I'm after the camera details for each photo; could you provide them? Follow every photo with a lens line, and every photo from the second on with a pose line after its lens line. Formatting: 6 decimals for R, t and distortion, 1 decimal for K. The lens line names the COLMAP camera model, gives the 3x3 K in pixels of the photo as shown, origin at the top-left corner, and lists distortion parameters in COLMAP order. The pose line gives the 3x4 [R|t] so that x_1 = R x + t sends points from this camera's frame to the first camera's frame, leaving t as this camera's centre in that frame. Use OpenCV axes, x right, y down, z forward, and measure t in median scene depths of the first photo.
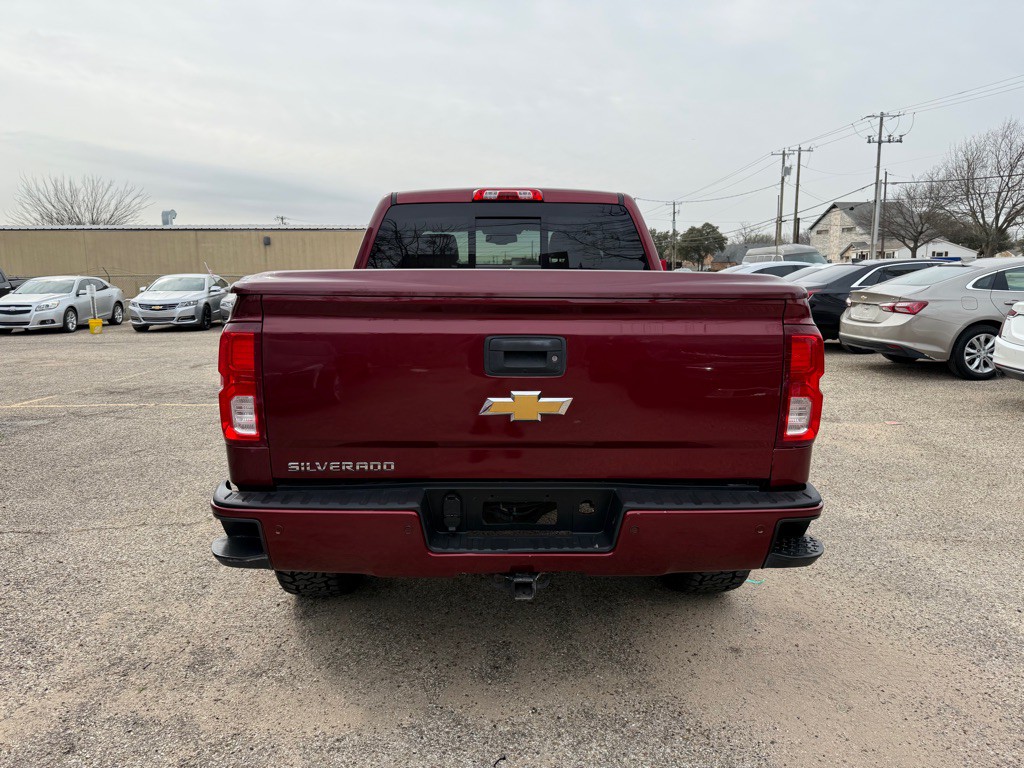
lens RADIAL K [[719.3, 0, 518.9], [0, 719.3, 389.2], [0, 0, 1]] dist [0.041896, -0.050545]
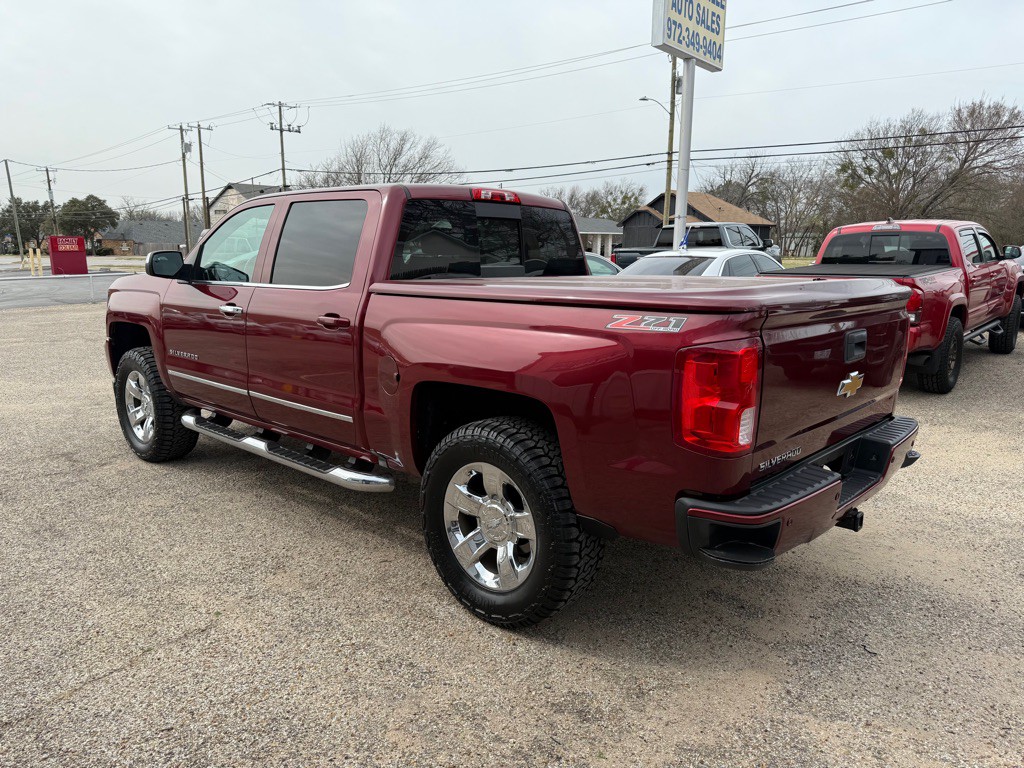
lens RADIAL K [[719.3, 0, 513.4], [0, 719.3, 385.0], [0, 0, 1]] dist [0.041896, -0.050545]
pose [[0.696839, -0.125592, 0.706146, -0.061447], [0.109339, 0.991643, 0.068471, -0.005975], [-0.708844, 0.029496, 0.704748, 0.022669]]
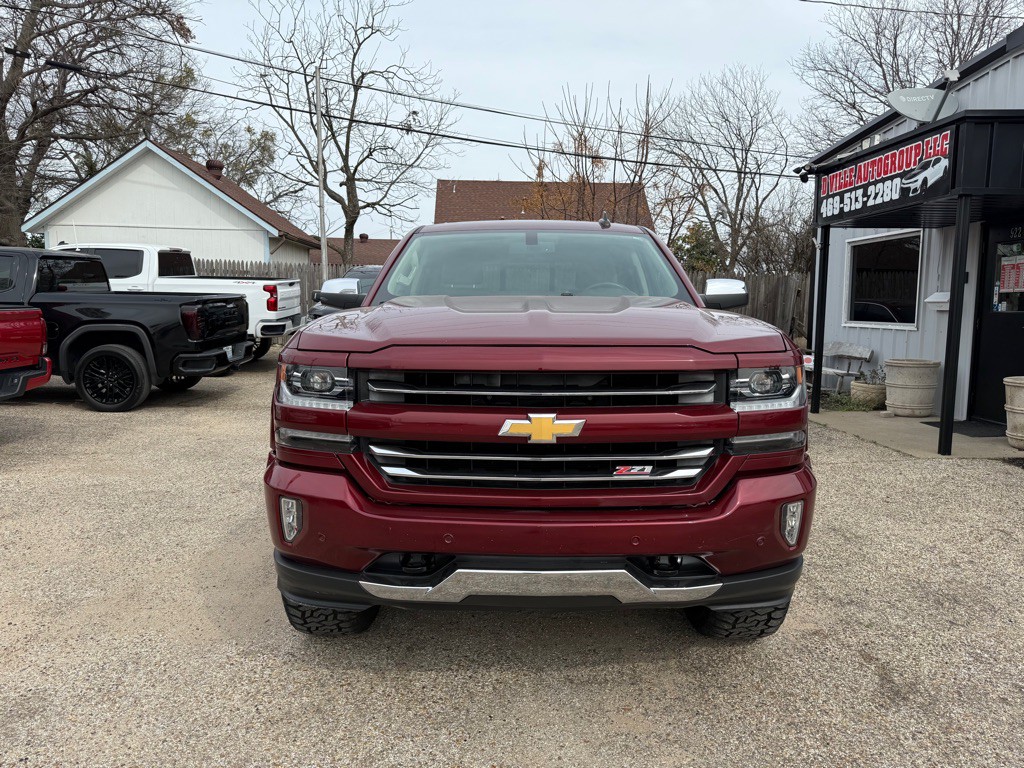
lens RADIAL K [[719.3, 0, 508.8], [0, 719.3, 388.3], [0, 0, 1]] dist [0.041896, -0.050545]
pose [[-0.999267, -0.003128, 0.038164, -0.002914], [0.007592, 0.960692, 0.277514, -0.032803], [-0.037532, 0.277600, -0.959963, 0.204092]]
